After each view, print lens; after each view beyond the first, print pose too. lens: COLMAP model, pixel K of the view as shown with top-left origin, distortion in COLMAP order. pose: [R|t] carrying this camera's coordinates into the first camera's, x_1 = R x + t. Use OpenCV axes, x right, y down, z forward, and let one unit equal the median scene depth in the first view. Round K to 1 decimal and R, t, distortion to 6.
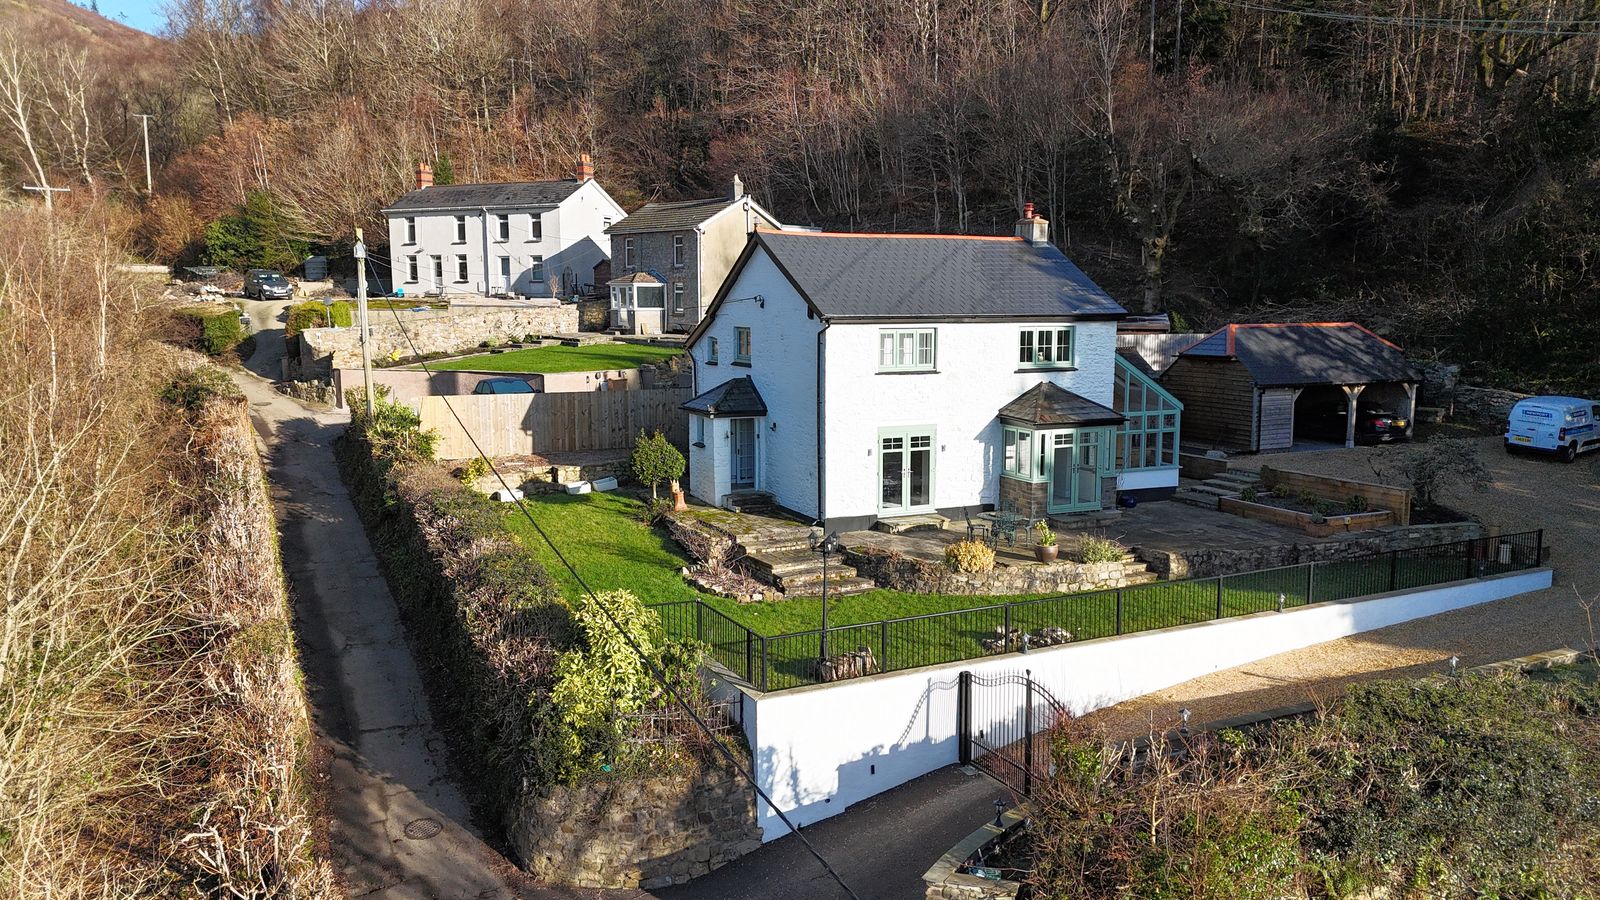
lens RADIAL K [[1165.1, 0, 804.7], [0, 1165.1, 440.6], [0, 0, 1]] dist [0.087904, -0.088137]
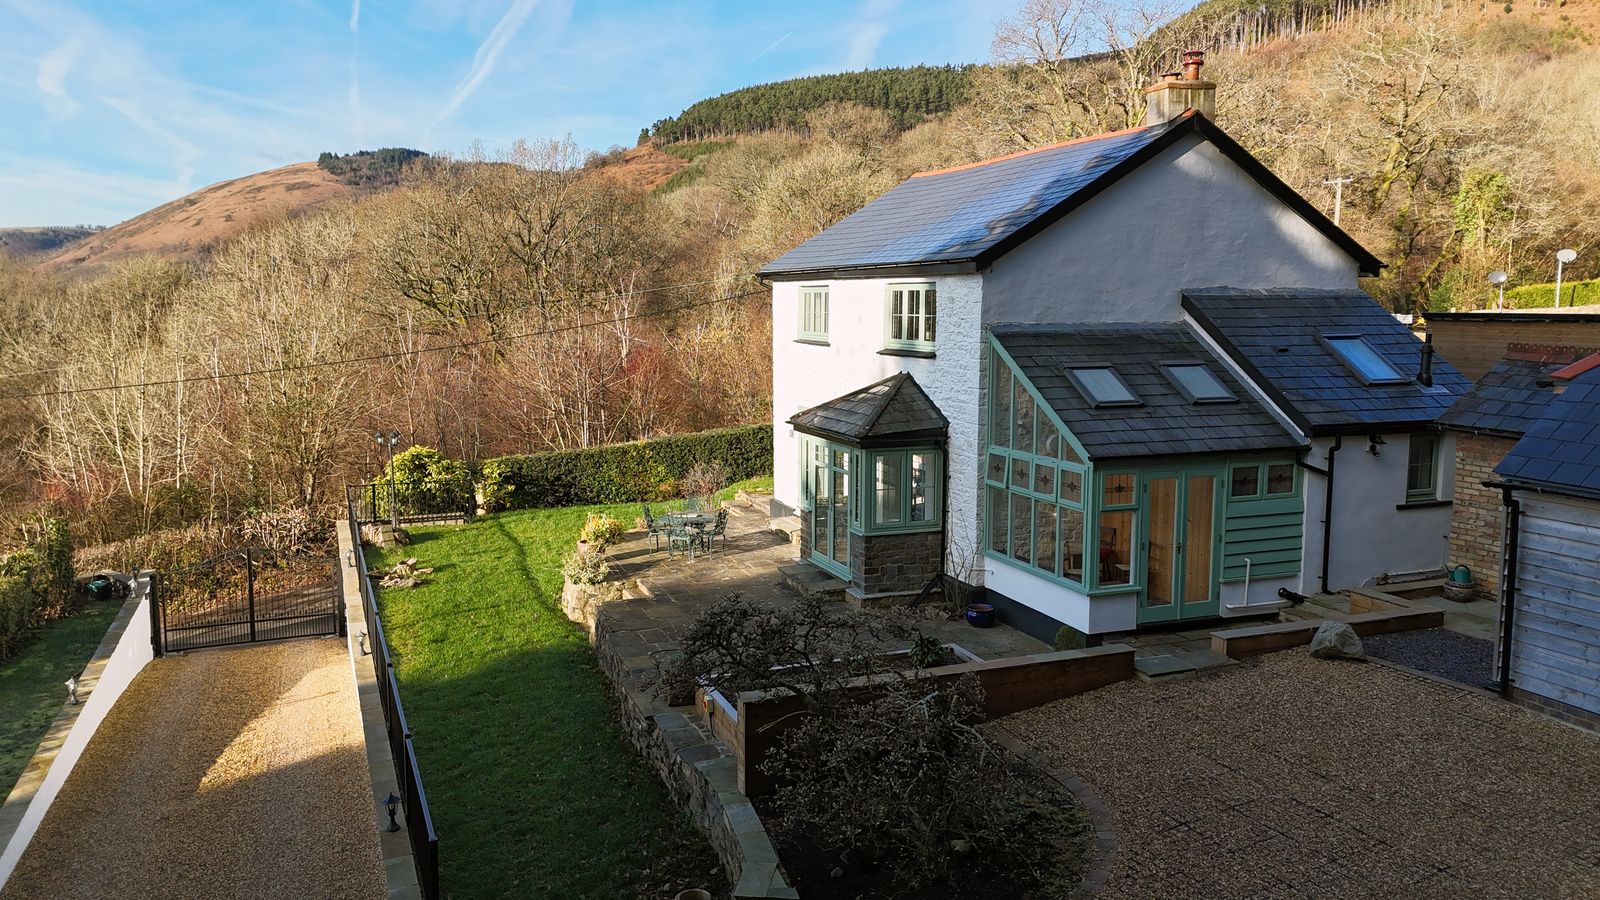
lens RADIAL K [[1165.1, 0, 804.7], [0, 1165.1, 440.6], [0, 0, 1]] dist [0.087904, -0.088137]
pose [[-0.073644, 0.117520, -0.990336, 0.837724], [-0.120527, 0.984705, 0.125815, -0.086751], [0.989975, 0.128628, -0.058353, 0.993467]]
